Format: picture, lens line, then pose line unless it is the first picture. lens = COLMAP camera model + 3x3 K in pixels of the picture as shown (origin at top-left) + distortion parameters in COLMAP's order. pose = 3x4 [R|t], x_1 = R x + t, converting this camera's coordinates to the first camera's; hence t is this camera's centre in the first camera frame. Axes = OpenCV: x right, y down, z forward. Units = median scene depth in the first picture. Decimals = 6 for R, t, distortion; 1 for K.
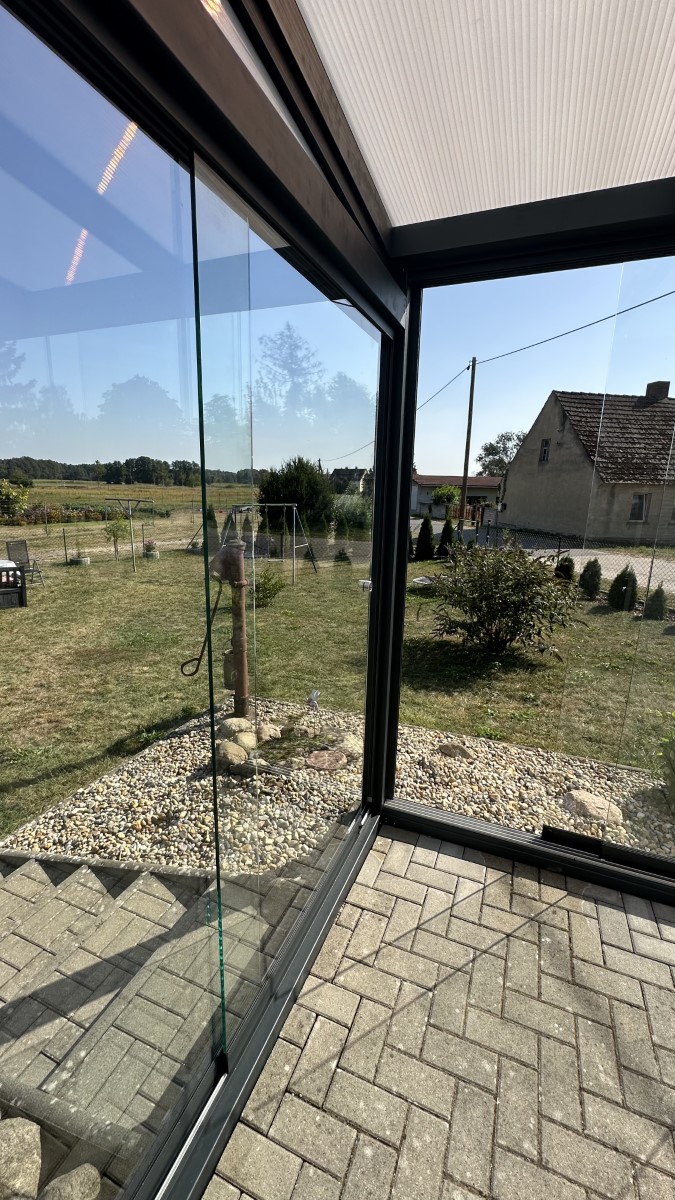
lens RADIAL K [[480.8, 0, 337.5], [0, 480.8, 600.0], [0, 0, 1]] dist [0.000540, 0.000012]
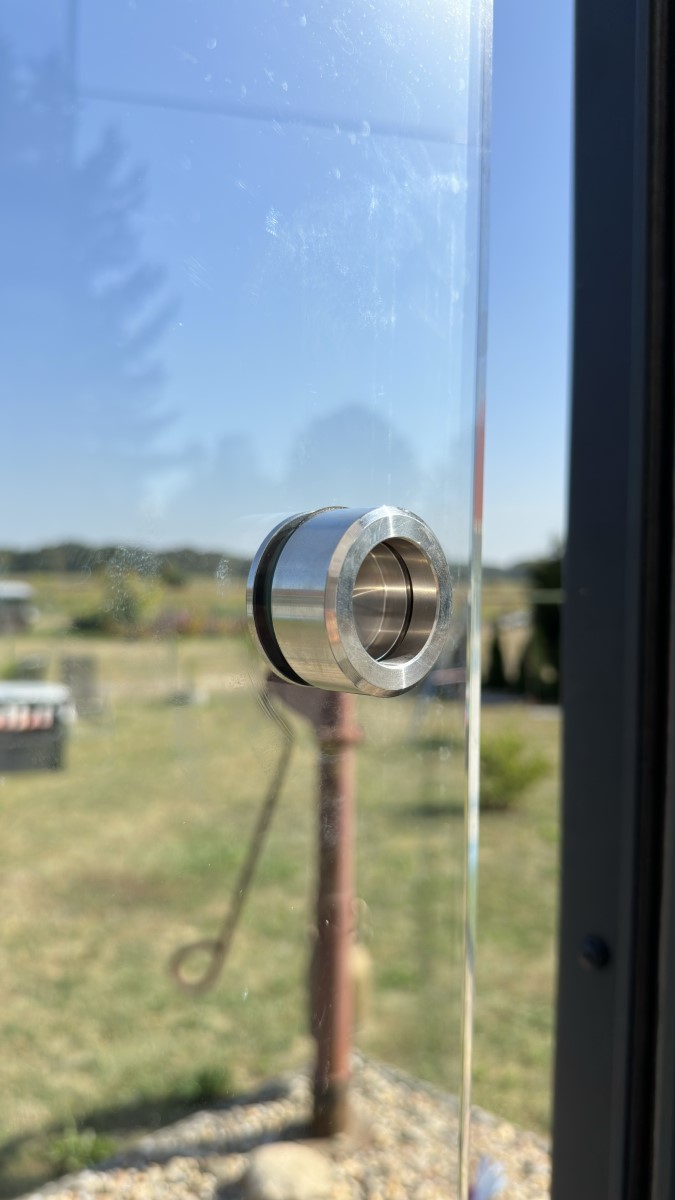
lens RADIAL K [[851.5, 0, 337.5], [0, 851.5, 600.0], [0, 0, 1]] dist [0.002544, -0.000420]
pose [[0.913452, -0.006124, -0.406900, 0.037704], [-0.084412, 0.975288, -0.204176, -0.007828], [0.398095, 0.220853, 0.890362, 0.227509]]
